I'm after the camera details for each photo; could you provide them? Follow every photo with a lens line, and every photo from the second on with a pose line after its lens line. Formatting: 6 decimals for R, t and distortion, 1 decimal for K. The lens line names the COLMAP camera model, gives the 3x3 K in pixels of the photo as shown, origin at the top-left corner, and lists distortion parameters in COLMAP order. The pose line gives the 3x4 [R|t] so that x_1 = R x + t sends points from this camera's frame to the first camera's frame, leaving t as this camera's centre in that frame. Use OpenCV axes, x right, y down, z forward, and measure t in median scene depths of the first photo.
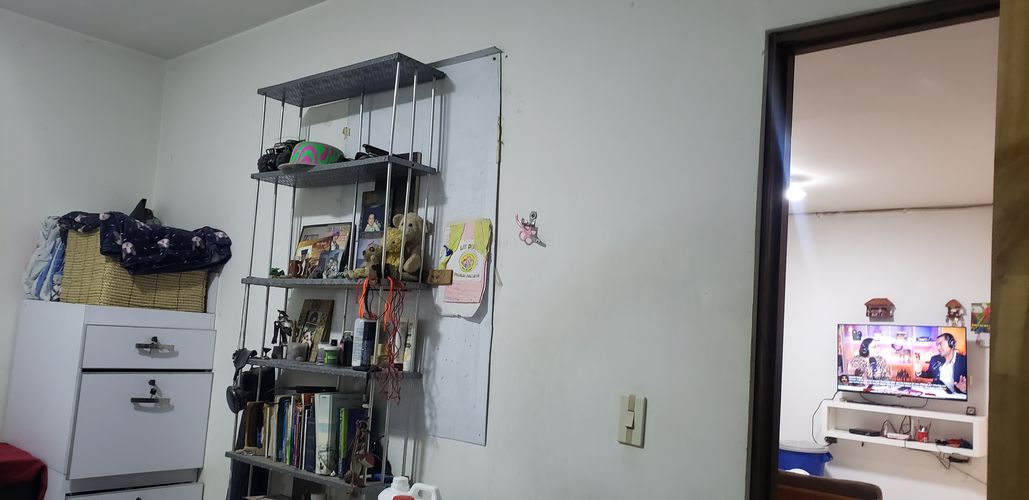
lens RADIAL K [[804.4, 0, 515.2], [0, 804.4, 269.3], [0, 0, 1]] dist [-0.001799, 0.049528]
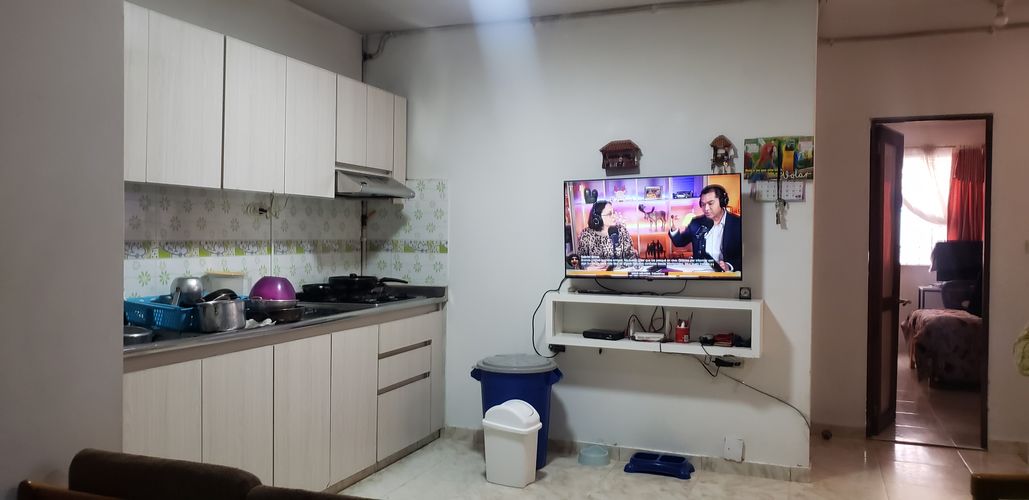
lens RADIAL K [[788.6, 0, 495.9], [0, 788.6, 247.8], [0, 0, 1]] dist [0.135121, -0.218363]
pose [[0.938892, -0.058819, 0.339150, 0.121899], [0.024528, 0.994220, 0.104525, 0.055424], [-0.343338, -0.089819, 0.934907, 0.410153]]
